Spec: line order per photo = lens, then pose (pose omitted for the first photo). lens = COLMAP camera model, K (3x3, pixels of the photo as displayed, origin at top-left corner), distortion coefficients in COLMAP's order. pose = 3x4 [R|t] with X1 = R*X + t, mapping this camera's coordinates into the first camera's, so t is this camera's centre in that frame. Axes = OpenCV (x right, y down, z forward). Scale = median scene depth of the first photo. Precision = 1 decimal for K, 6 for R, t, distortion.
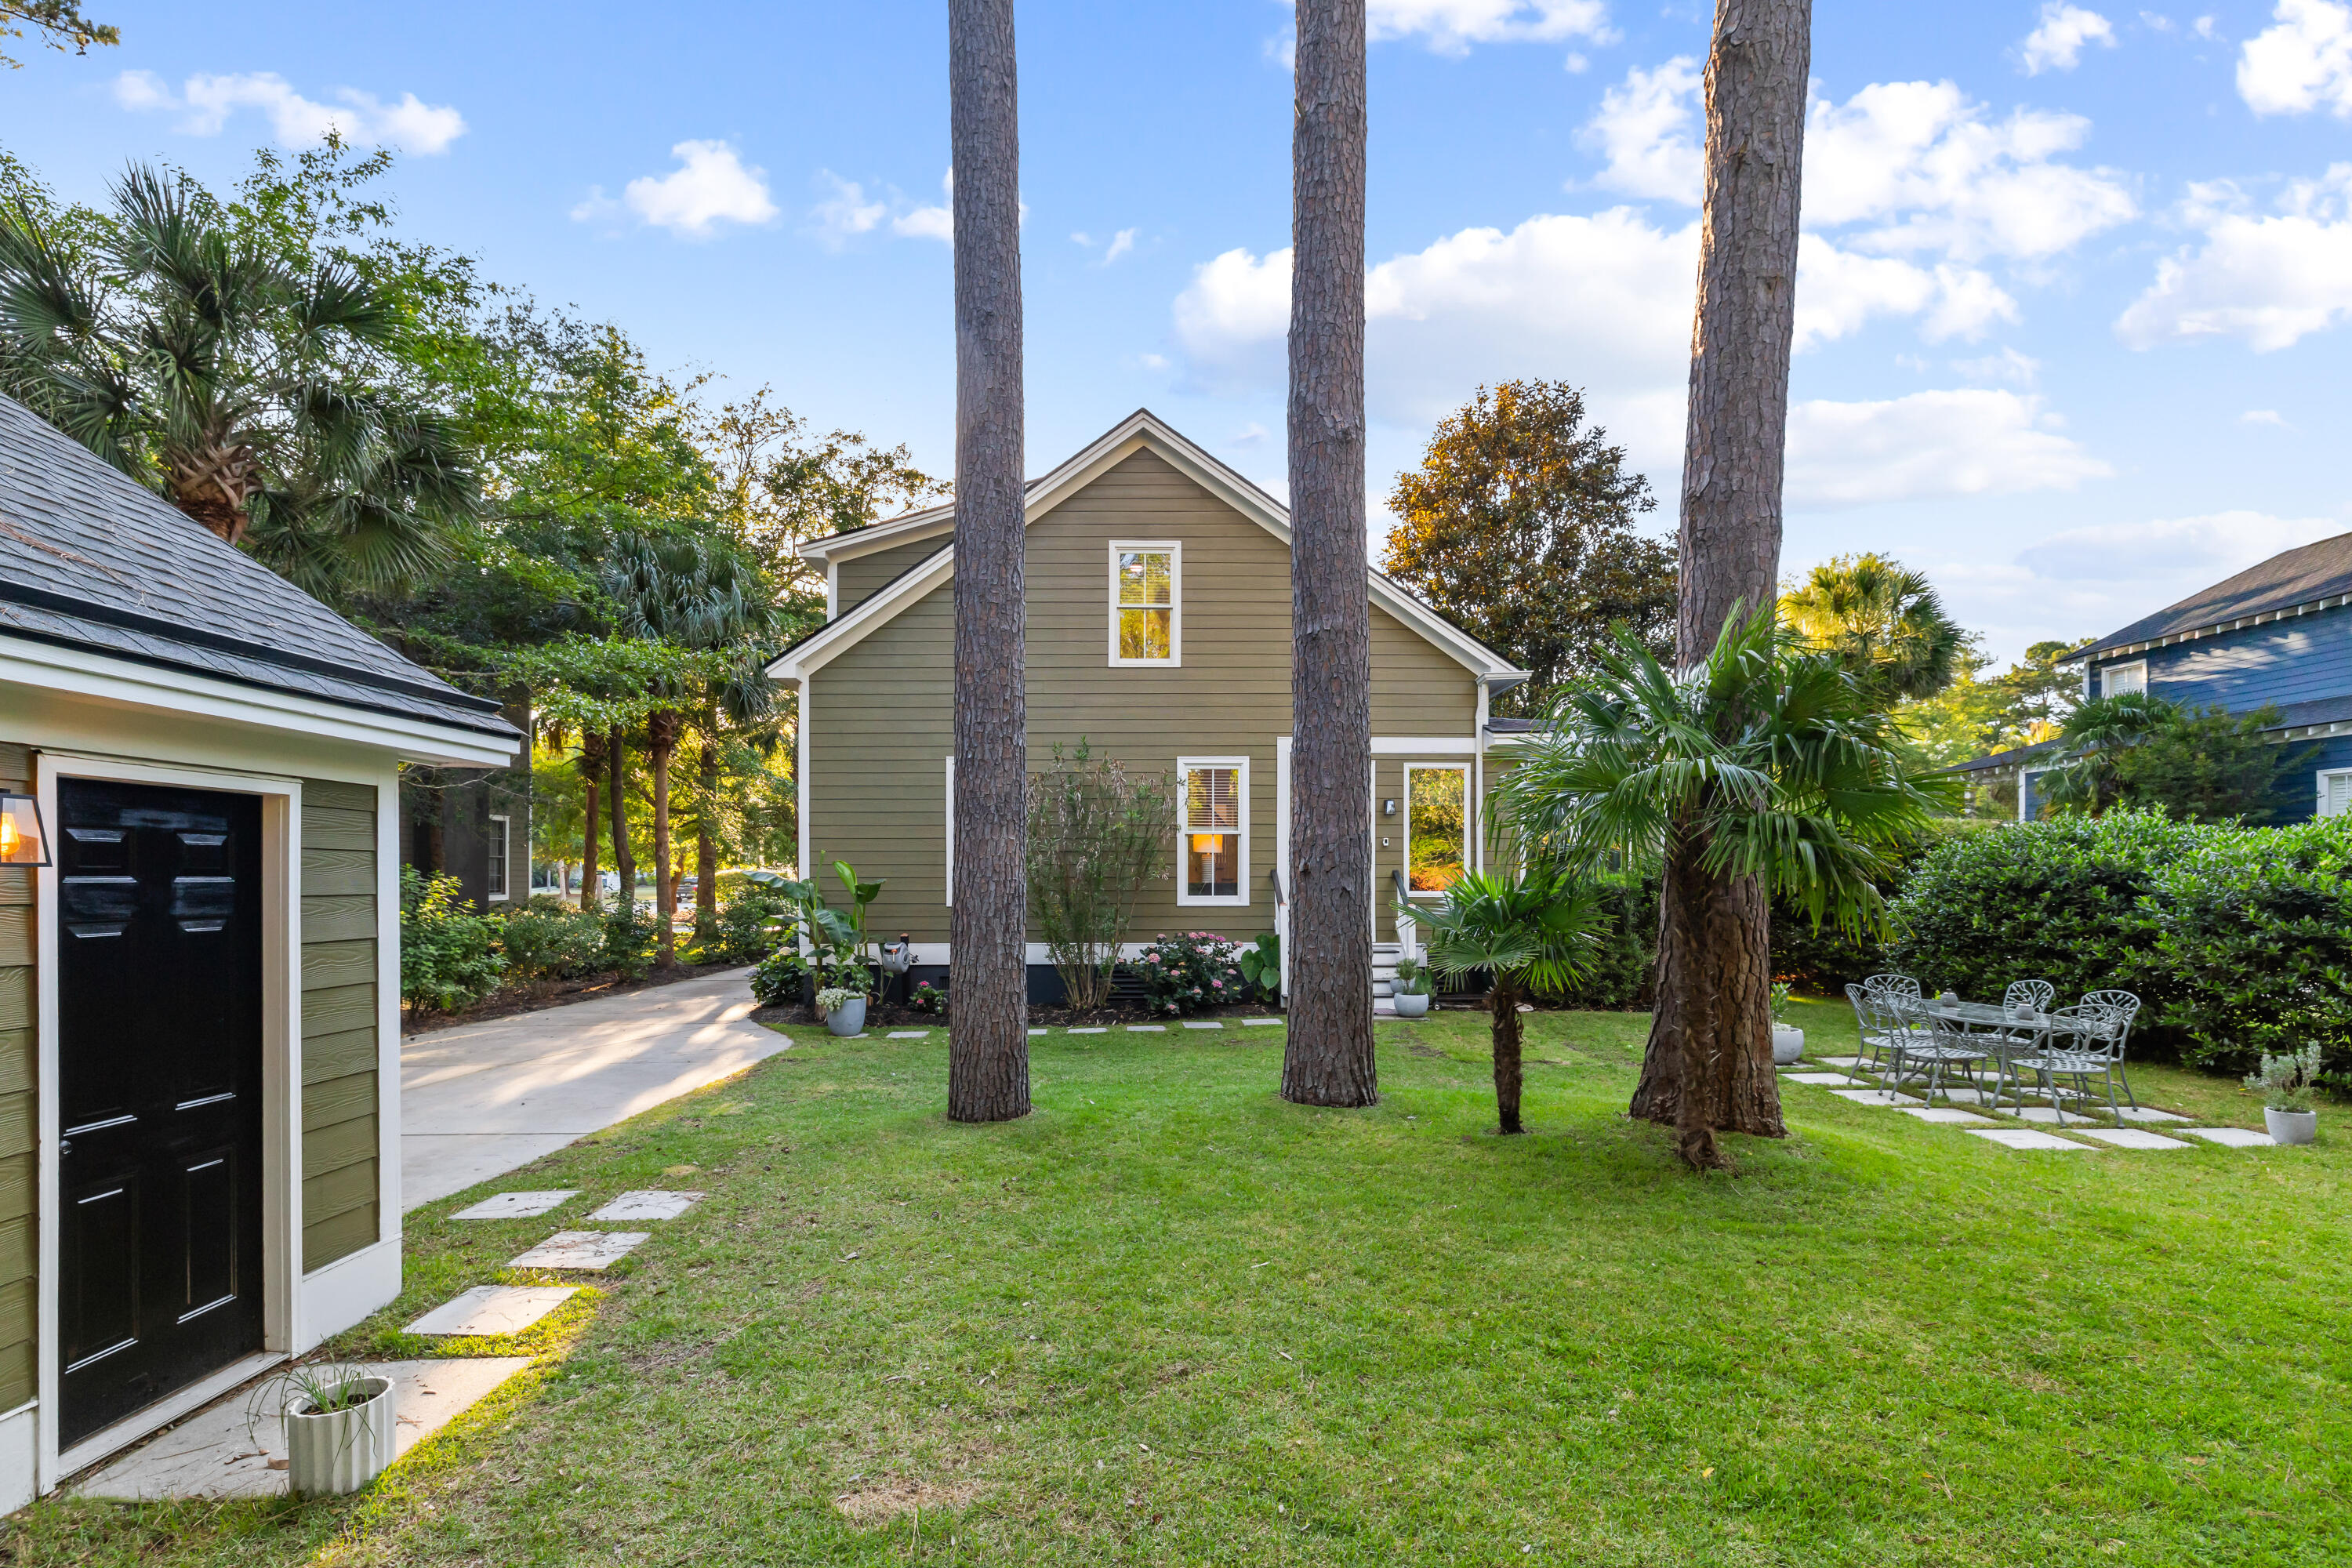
lens RADIAL K [[1049.3, 0, 1180.4], [0, 1049.3, 875.9], [0, 0, 1]] dist [-0.001243, -0.000116]
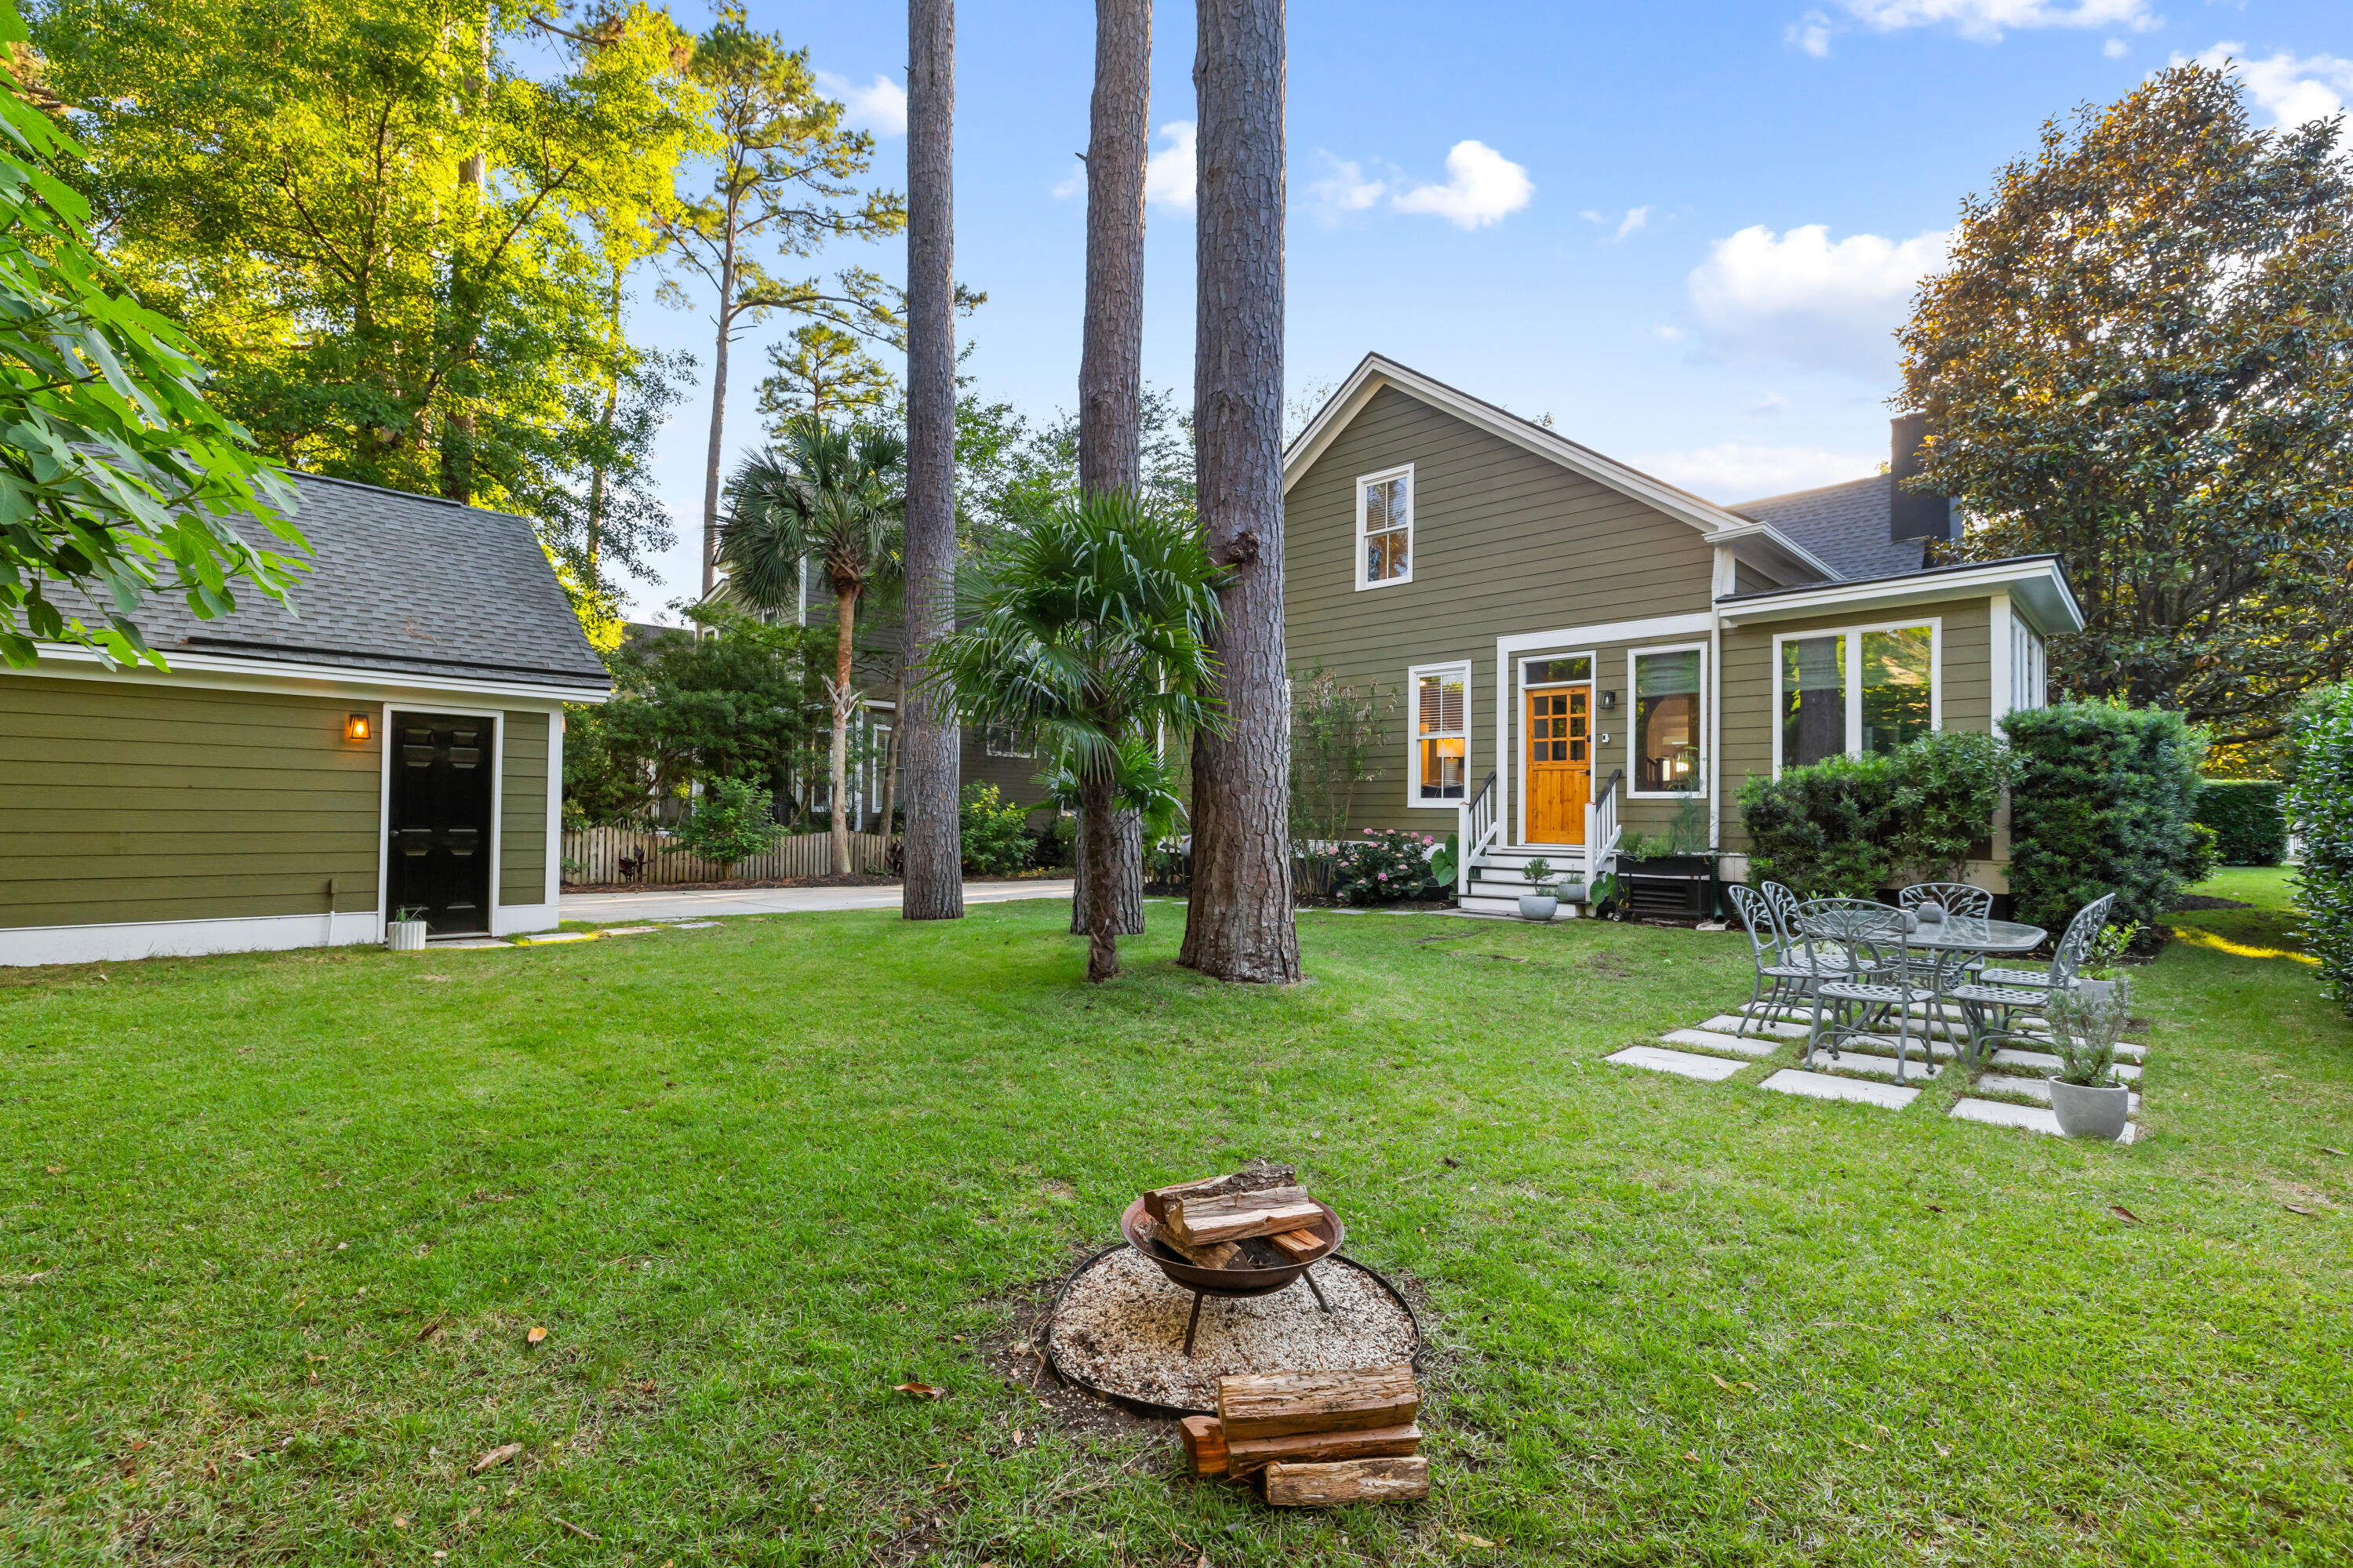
lens RADIAL K [[1036.0, 0, 1160.1], [0, 1036.0, 790.0], [0, 0, 1]] dist [-0.001616, -0.000604]
pose [[0.698712, -0.008598, -0.715351, 0.567619], [-0.012257, 0.999637, -0.023987, 0.038674], [0.715298, 0.025528, 0.698353, 0.096861]]
